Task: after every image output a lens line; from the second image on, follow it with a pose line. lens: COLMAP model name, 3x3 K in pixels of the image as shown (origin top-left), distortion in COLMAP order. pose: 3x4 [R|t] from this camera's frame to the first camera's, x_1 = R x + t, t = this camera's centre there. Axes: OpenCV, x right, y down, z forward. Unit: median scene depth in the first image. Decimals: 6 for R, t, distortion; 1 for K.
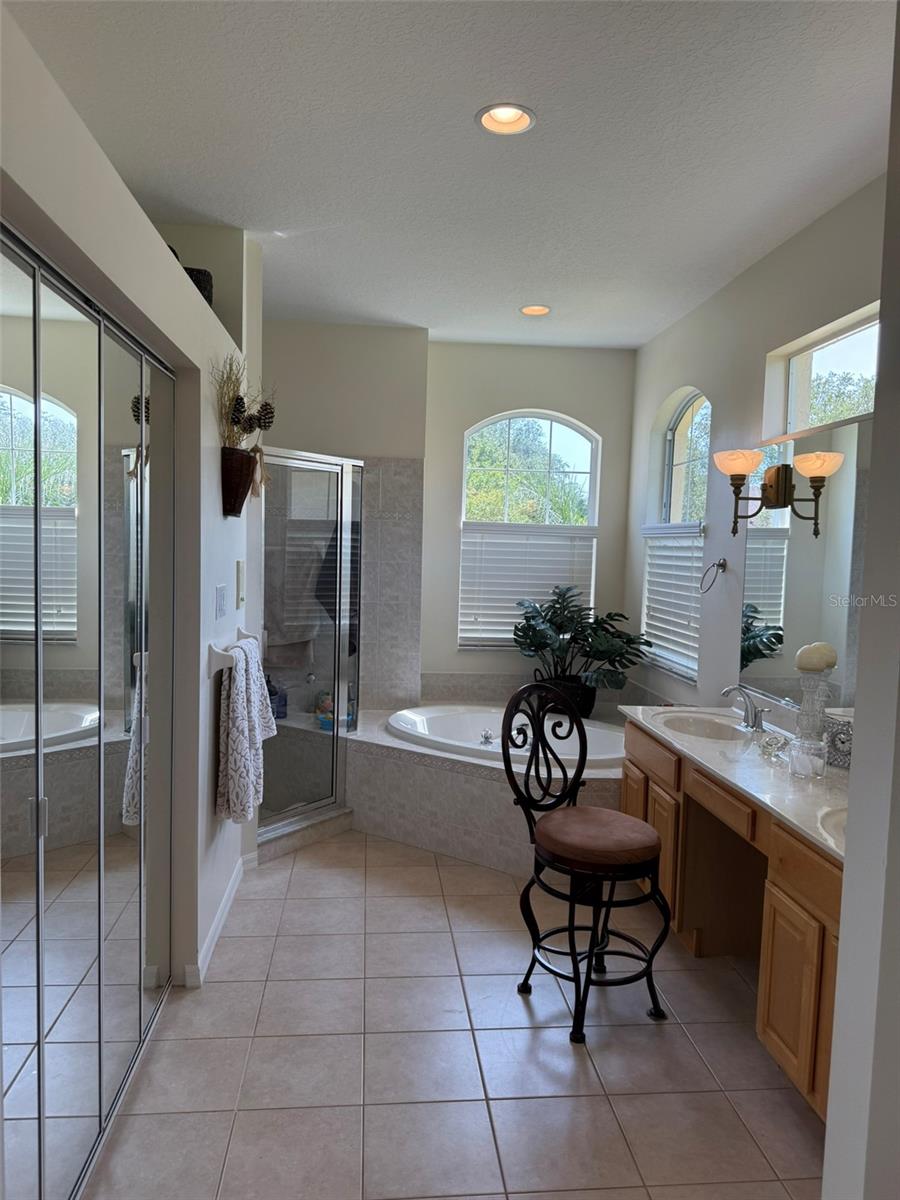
lens RADIAL K [[834.3, 0, 450.0], [0, 834.3, 600.0], [0, 0, 1]] dist [0.152825, -0.319312]
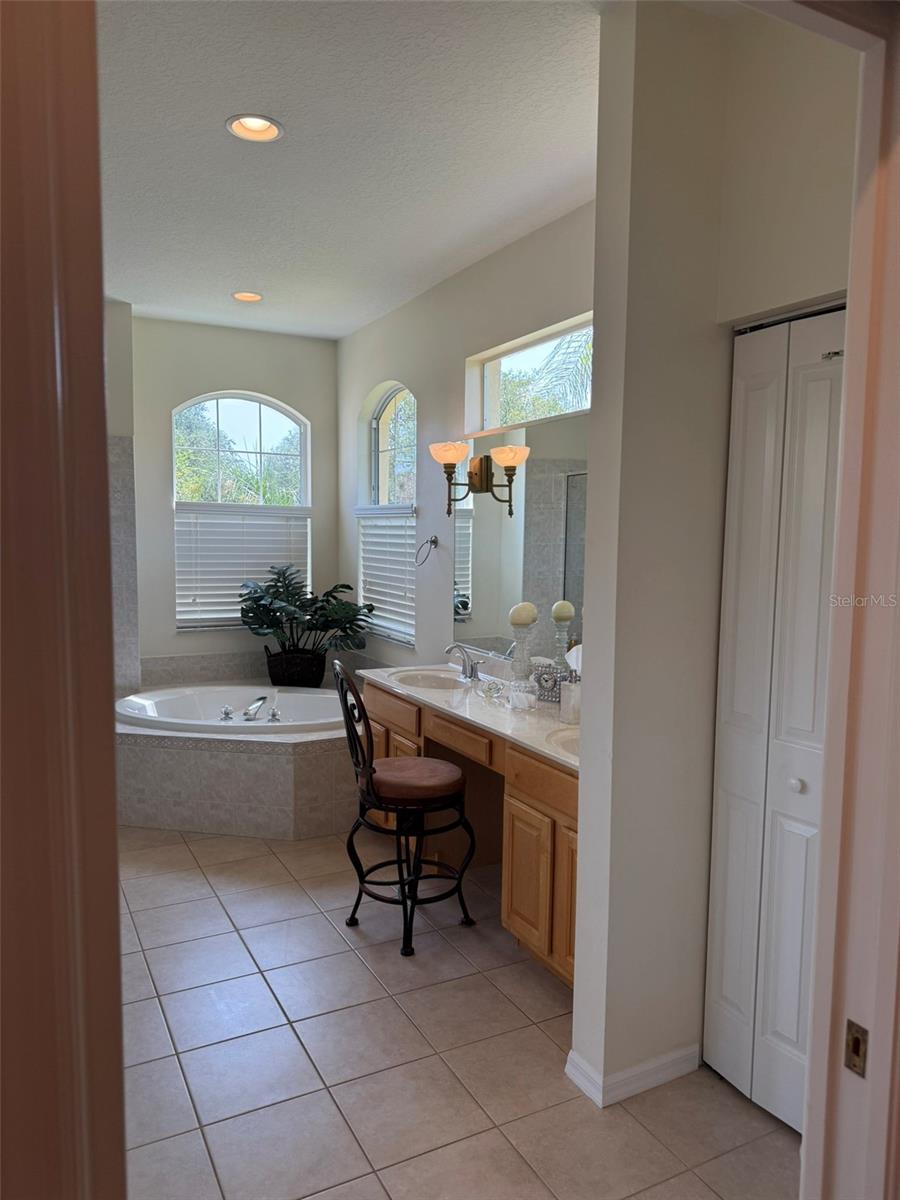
lens RADIAL K [[834.3, 0, 450.0], [0, 834.3, 600.0], [0, 0, 1]] dist [0.152825, -0.319312]
pose [[0.925379, -0.047089, 0.376107, -0.090670], [0.037813, 0.998772, 0.032011, 0.002437], [-0.377153, -0.015401, 0.926023, -0.062468]]
